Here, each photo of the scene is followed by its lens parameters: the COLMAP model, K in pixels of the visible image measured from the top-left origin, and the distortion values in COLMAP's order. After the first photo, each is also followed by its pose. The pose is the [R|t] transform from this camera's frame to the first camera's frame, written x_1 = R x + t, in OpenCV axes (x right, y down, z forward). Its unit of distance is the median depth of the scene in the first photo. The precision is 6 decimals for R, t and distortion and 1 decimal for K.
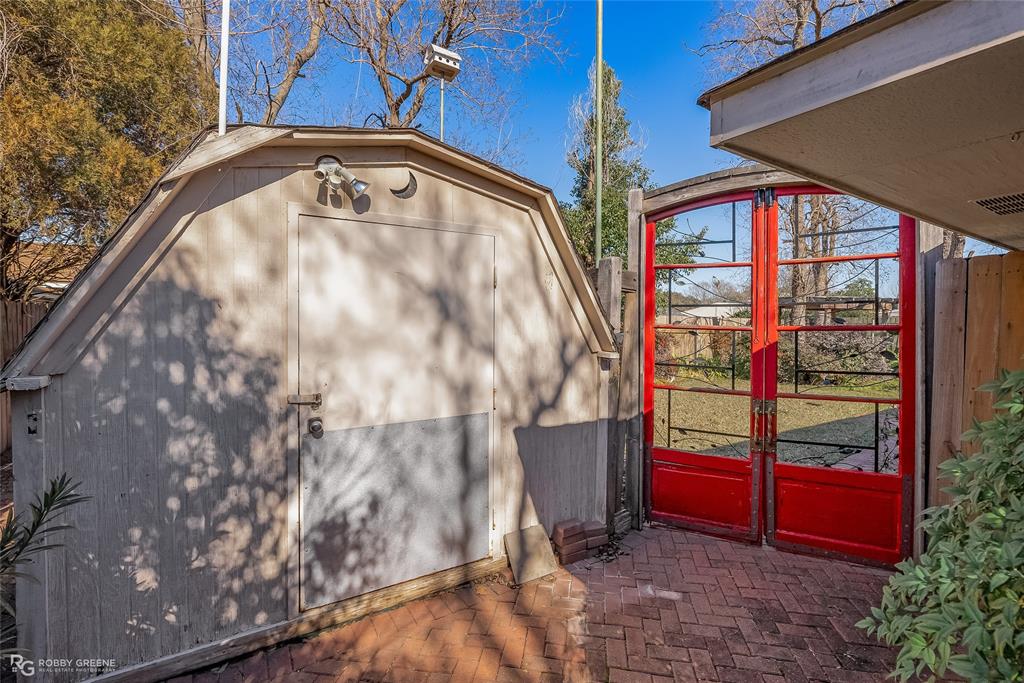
lens RADIAL K [[465.7, 0, 515.9], [0, 465.7, 331.6], [0, 0, 1]] dist [-0.001619, 0.000328]
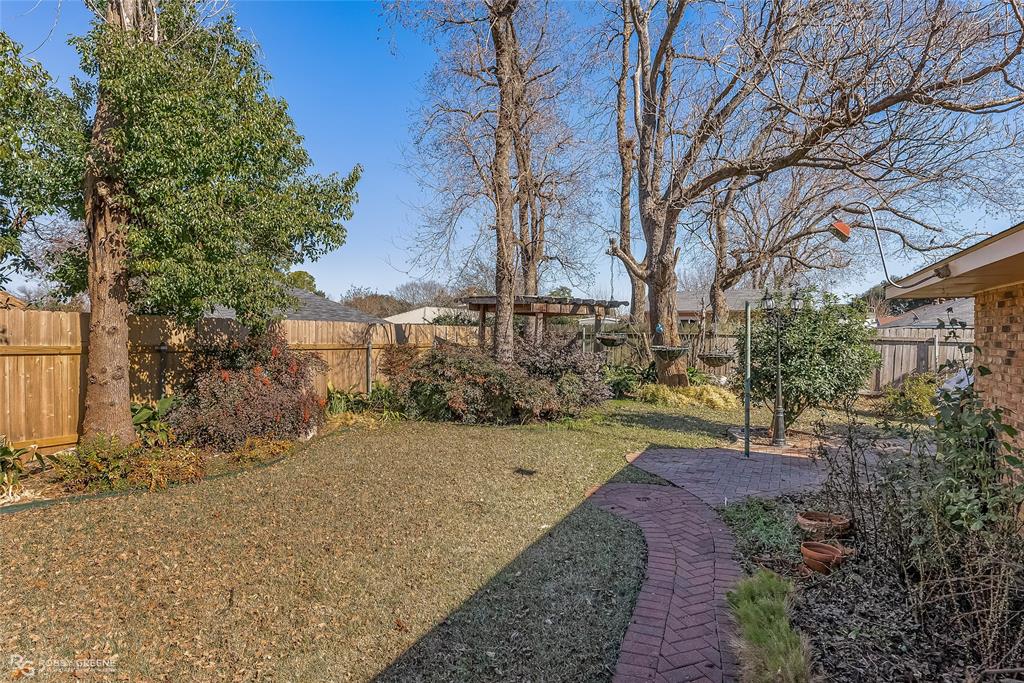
lens RADIAL K [[552.9, 0, 512.0], [0, 552.9, 341.5], [0, 0, 1]] dist [-0.000740, -0.000150]
pose [[0.853719, -0.012484, 0.520584, 0.195084], [0.012347, 0.999917, 0.003731, -0.007918], [-0.520587, 0.003243, 0.853802, 0.303306]]
